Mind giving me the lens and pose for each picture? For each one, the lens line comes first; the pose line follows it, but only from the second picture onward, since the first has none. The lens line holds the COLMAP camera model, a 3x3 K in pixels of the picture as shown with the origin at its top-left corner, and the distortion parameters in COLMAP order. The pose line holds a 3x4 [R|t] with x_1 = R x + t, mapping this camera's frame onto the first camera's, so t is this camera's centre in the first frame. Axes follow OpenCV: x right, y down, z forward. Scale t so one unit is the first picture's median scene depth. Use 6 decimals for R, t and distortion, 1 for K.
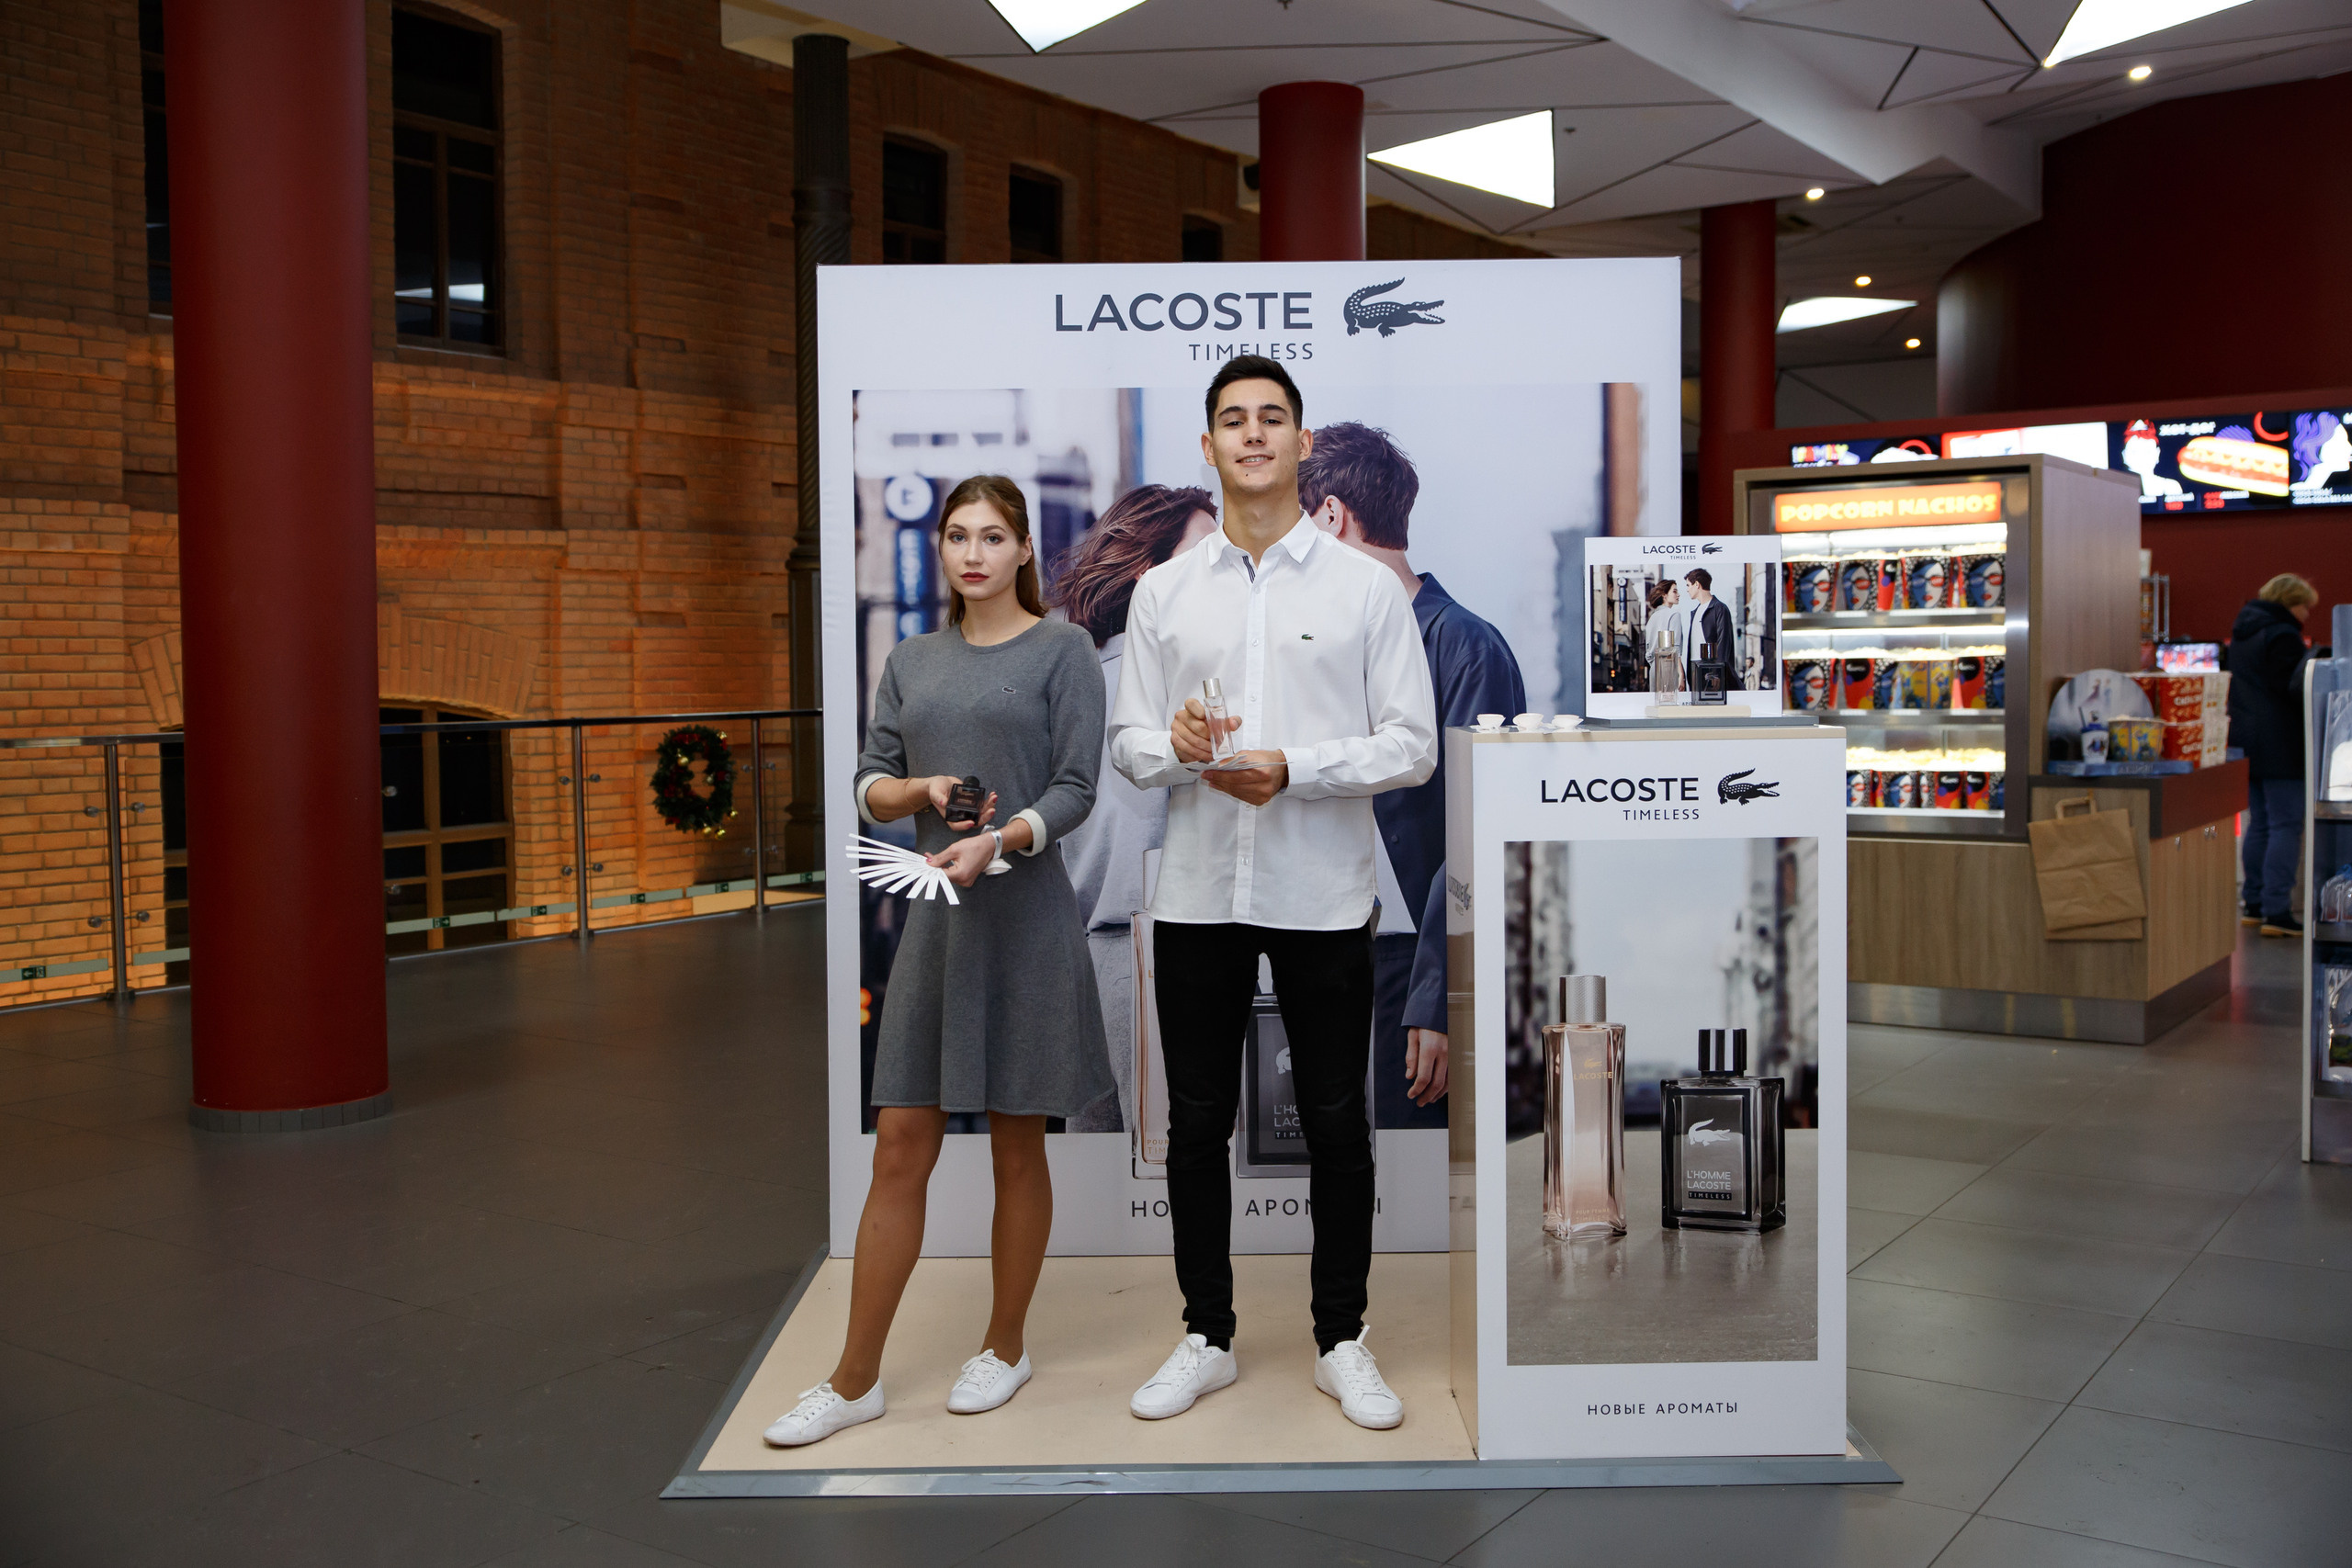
lens RADIAL K [[2203.5, 0, 1186.0], [0, 2203.5, 768.4], [0, 0, 1]] dist [-0.064737, 0.146091]
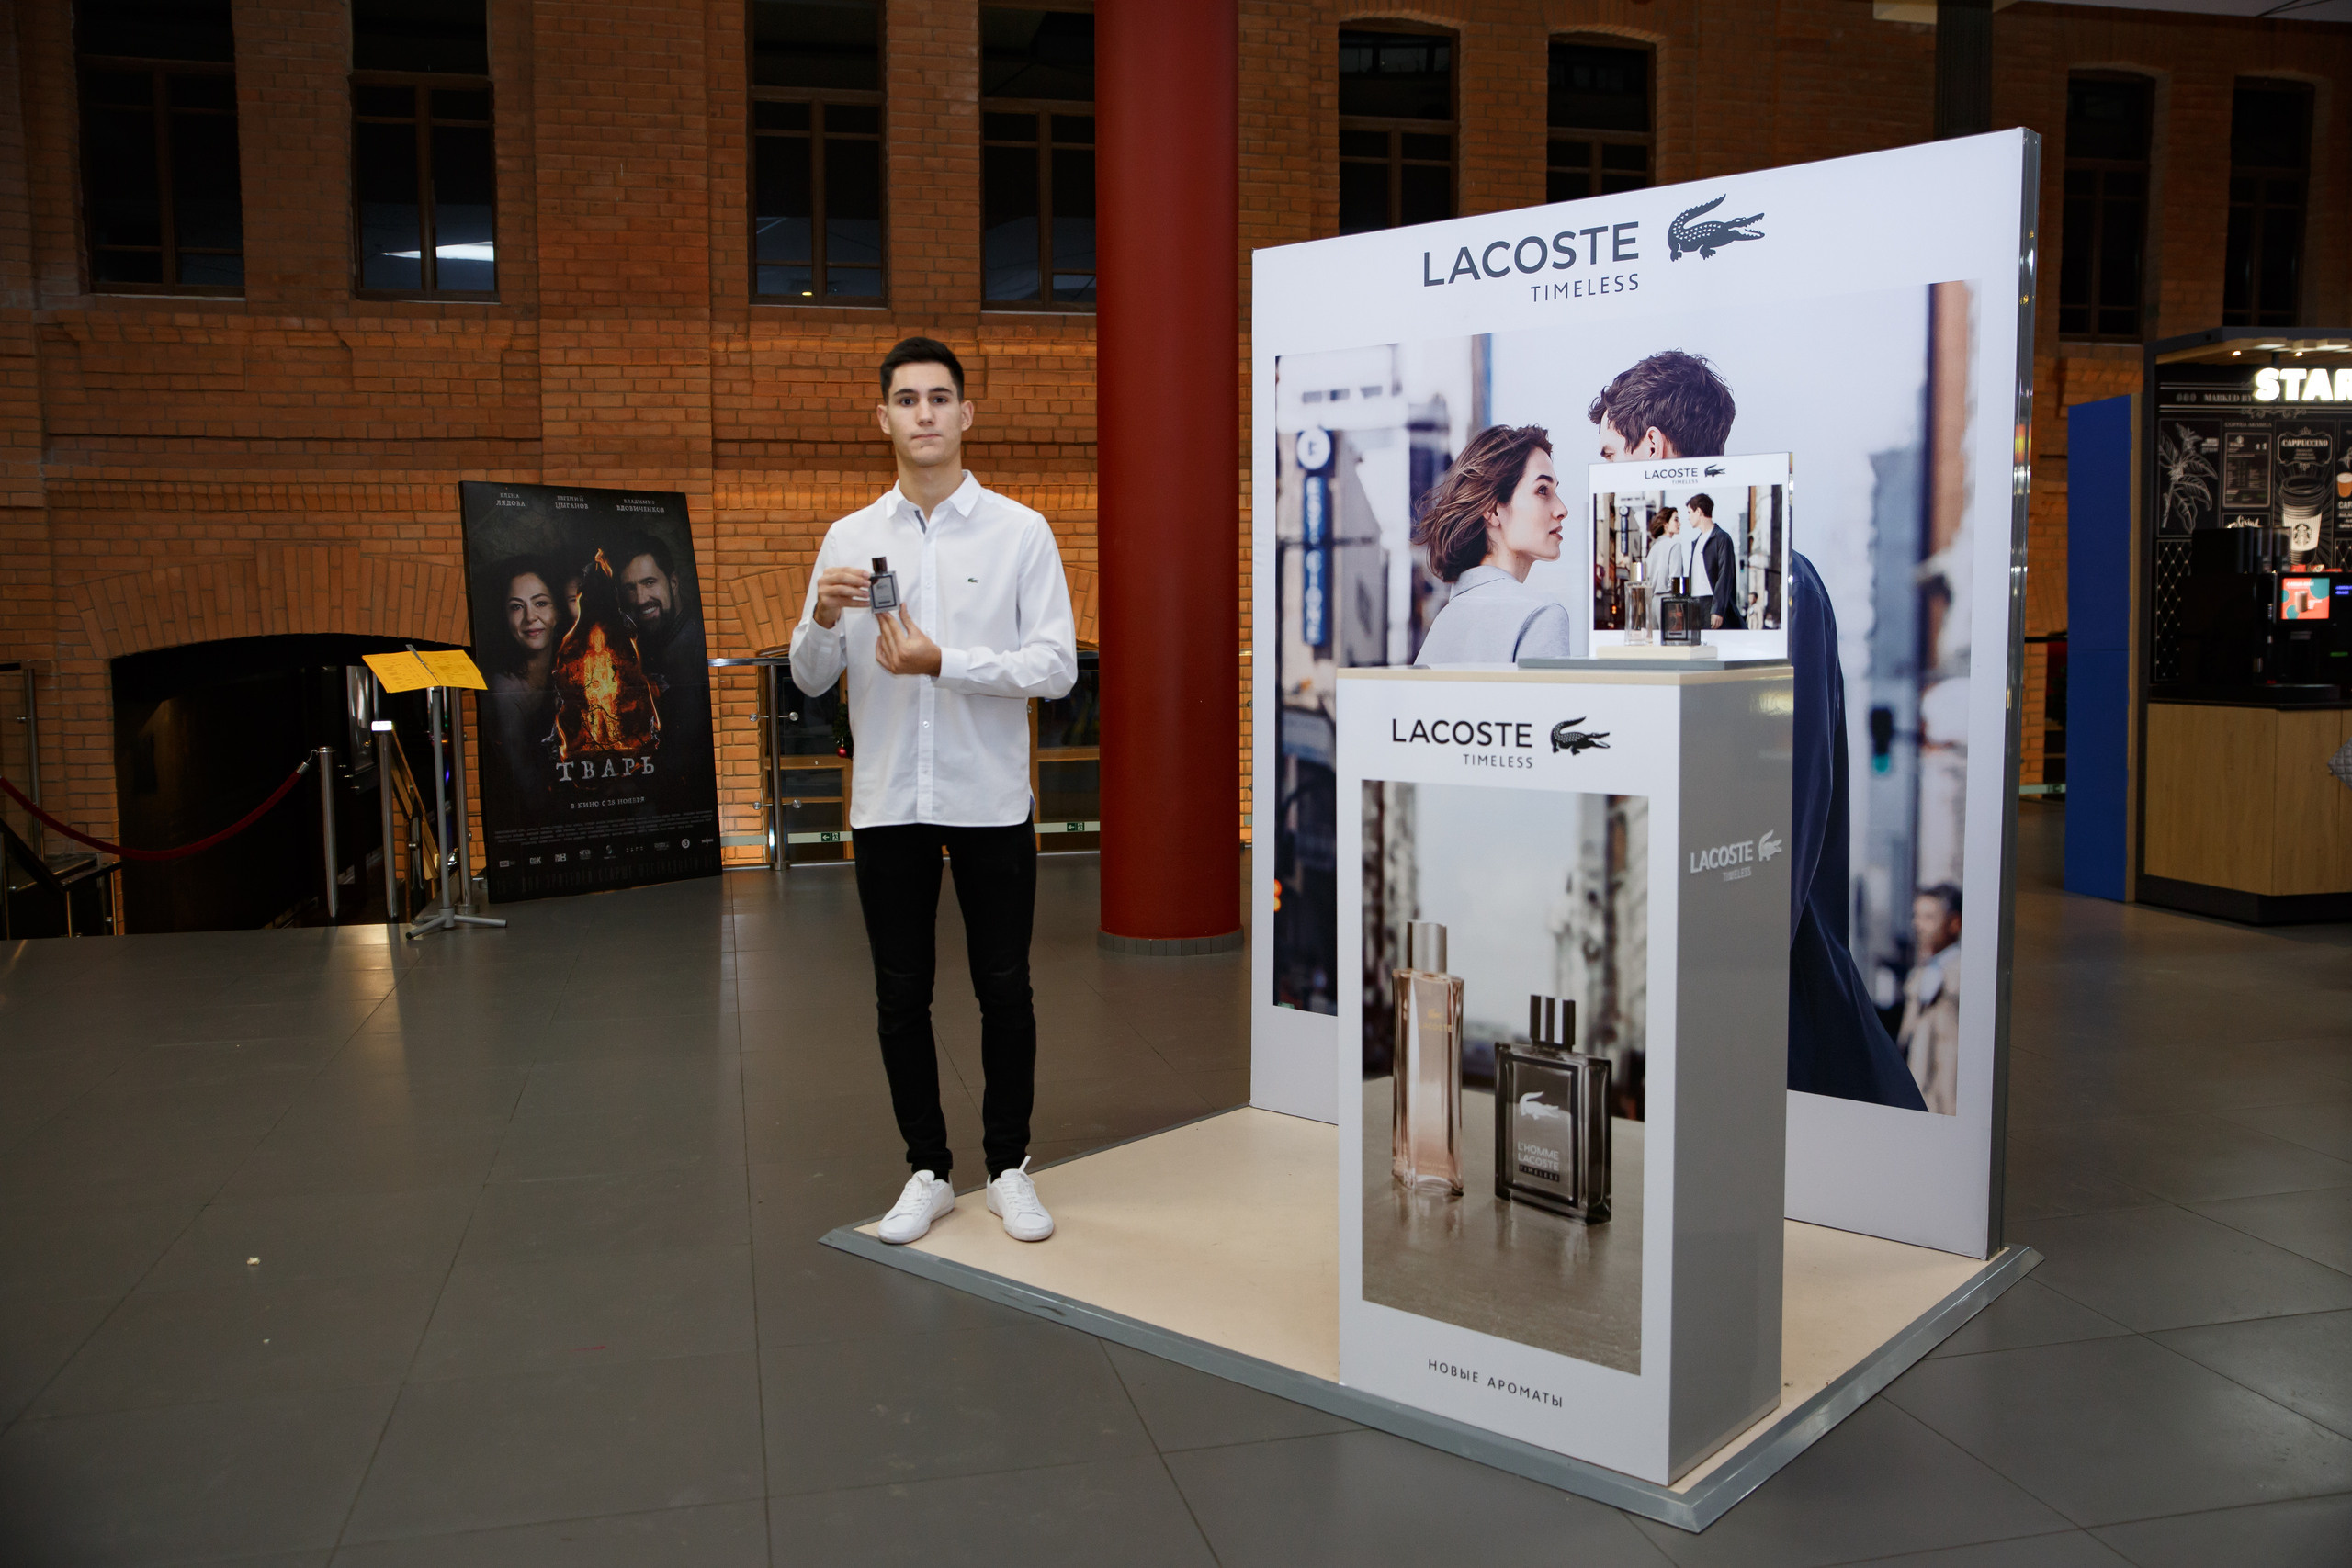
lens RADIAL K [[1917.6, 0, 1209.7], [0, 1917.6, 775.4], [0, 0, 1]] dist [-0.097323, 0.148424]
pose [[0.756032, 0.061657, -0.651624, 0.482106], [-0.030443, 0.997788, 0.059090, -0.012725], [0.653826, -0.024837, 0.756237, 0.223015]]
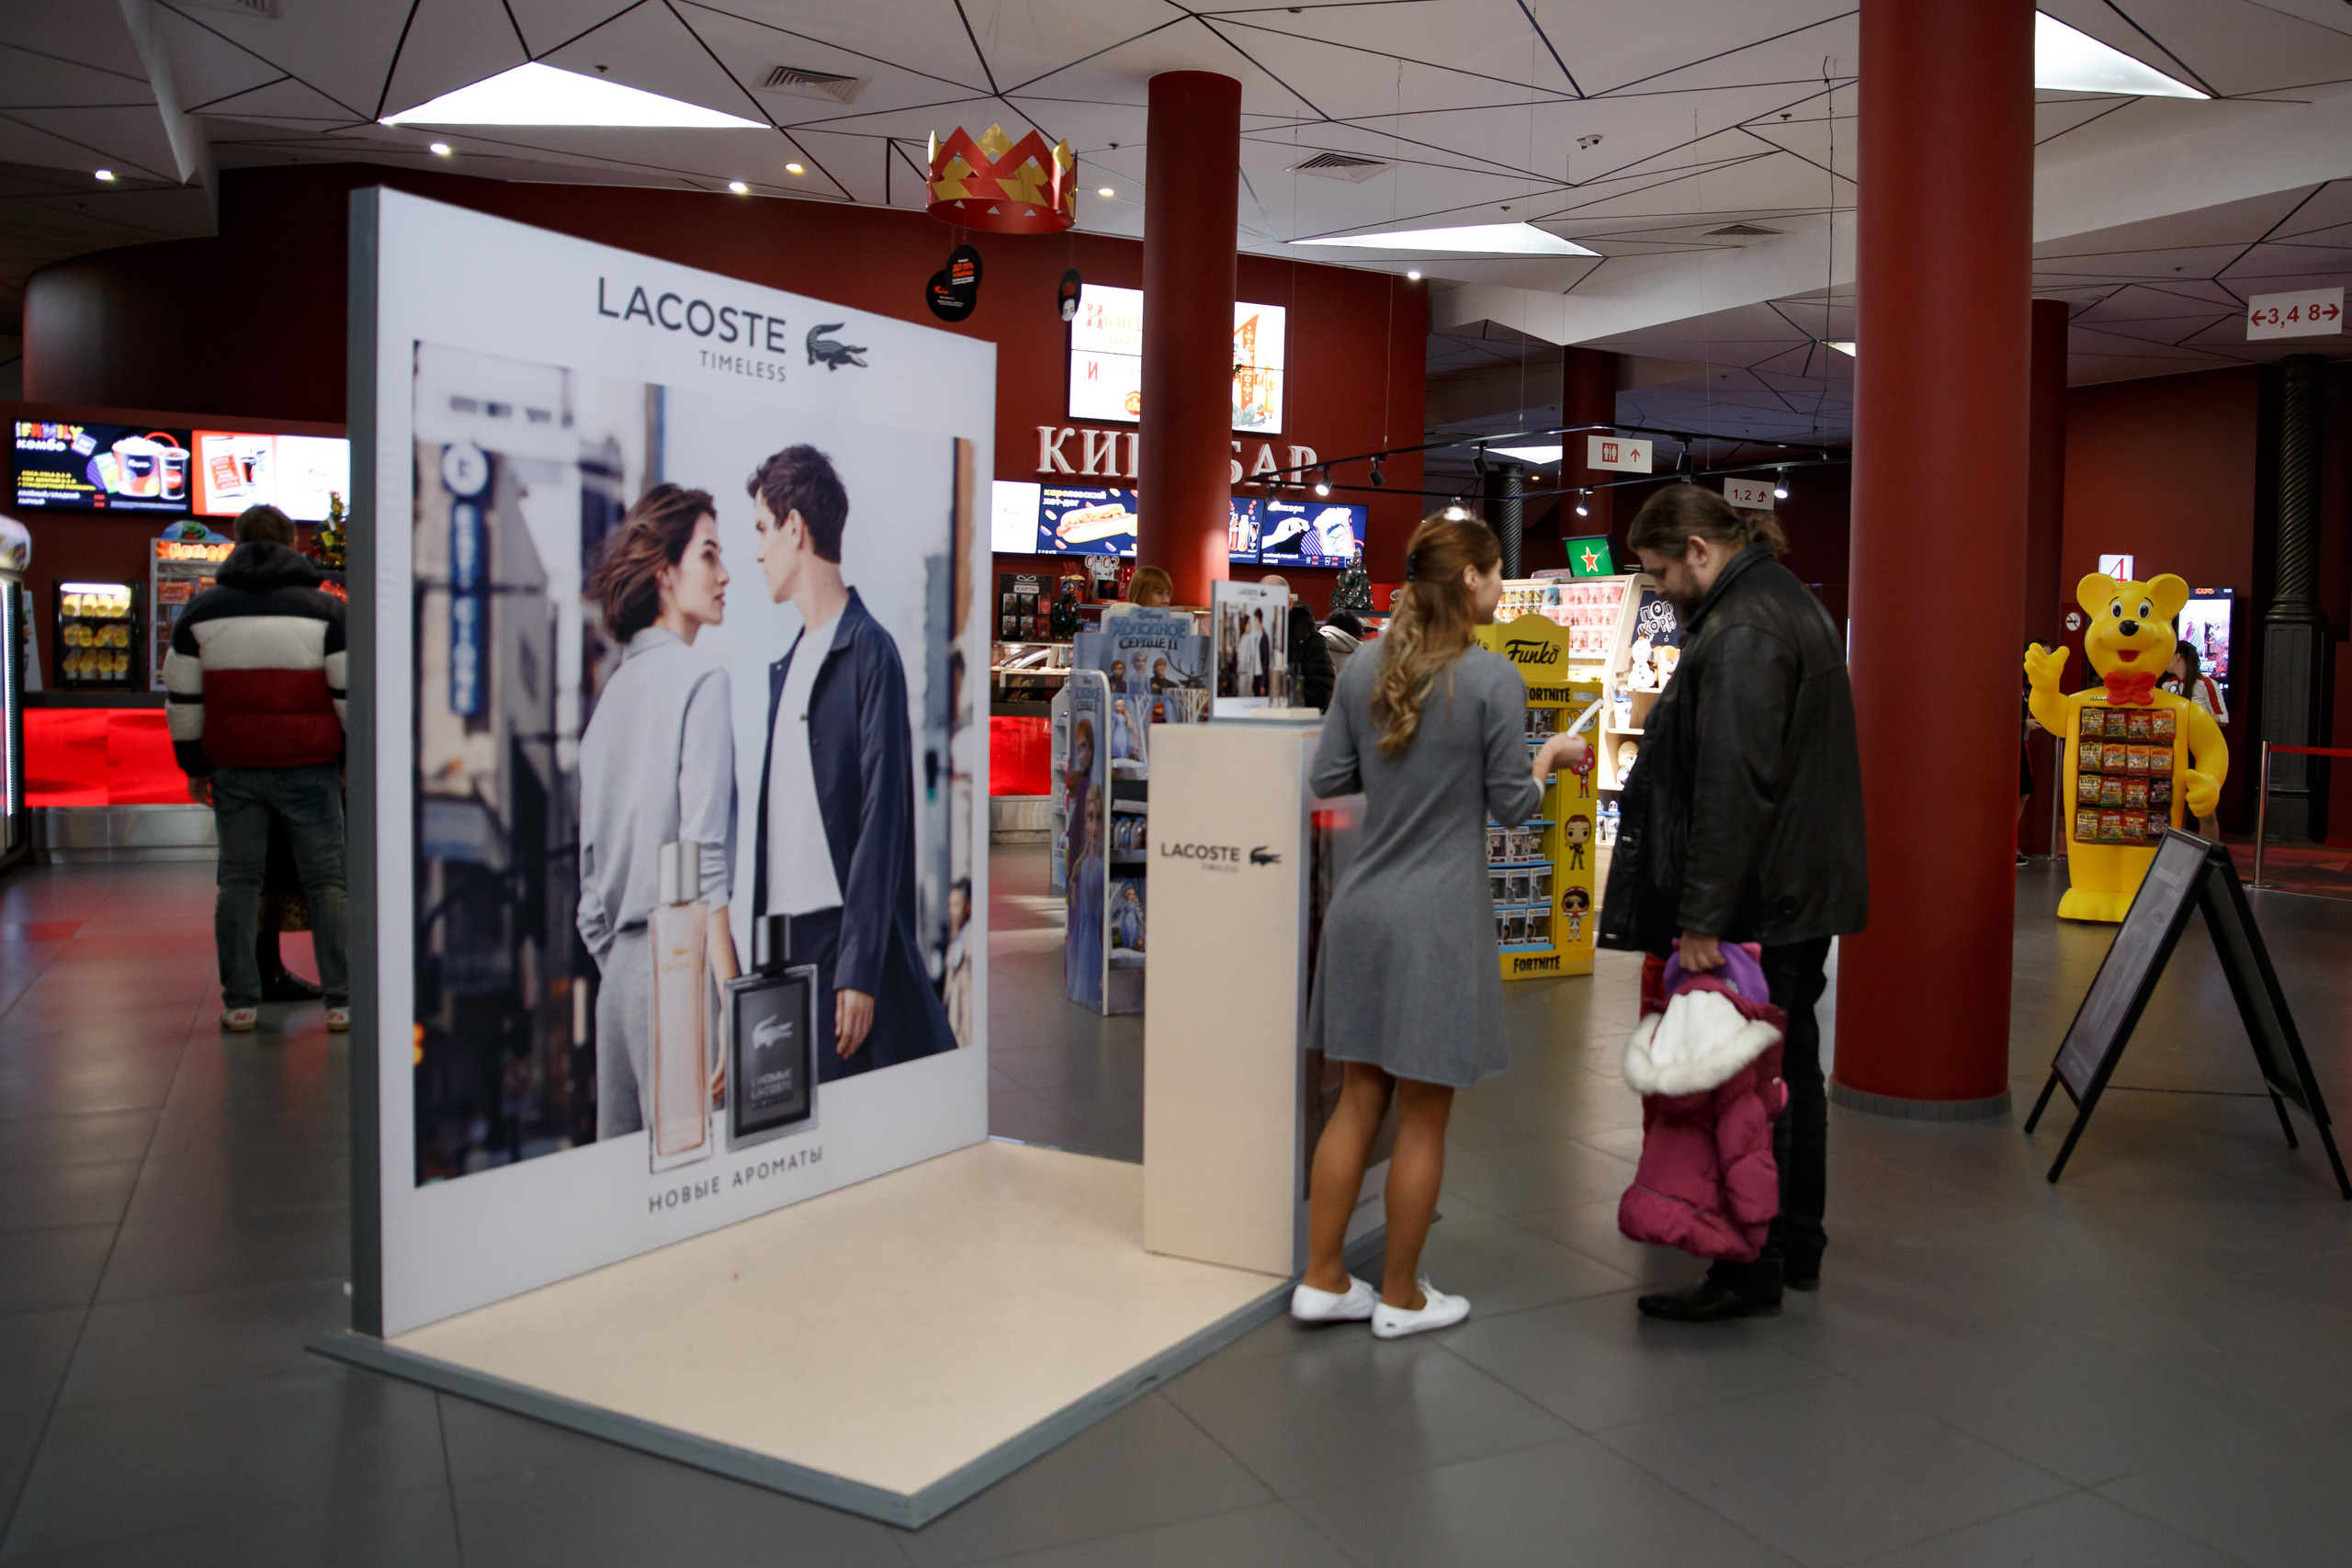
lens RADIAL K [[1906.4, 0, 1393.1], [0, 1906.4, 757.0], [0, 0, 1]] dist [-0.146561, 0.117380]
pose [[0.432414, -0.021085, 0.901428, -0.645791], [0.012054, 0.999772, 0.017603, -0.014575], [-0.901594, 0.003255, 0.432570, 0.333962]]
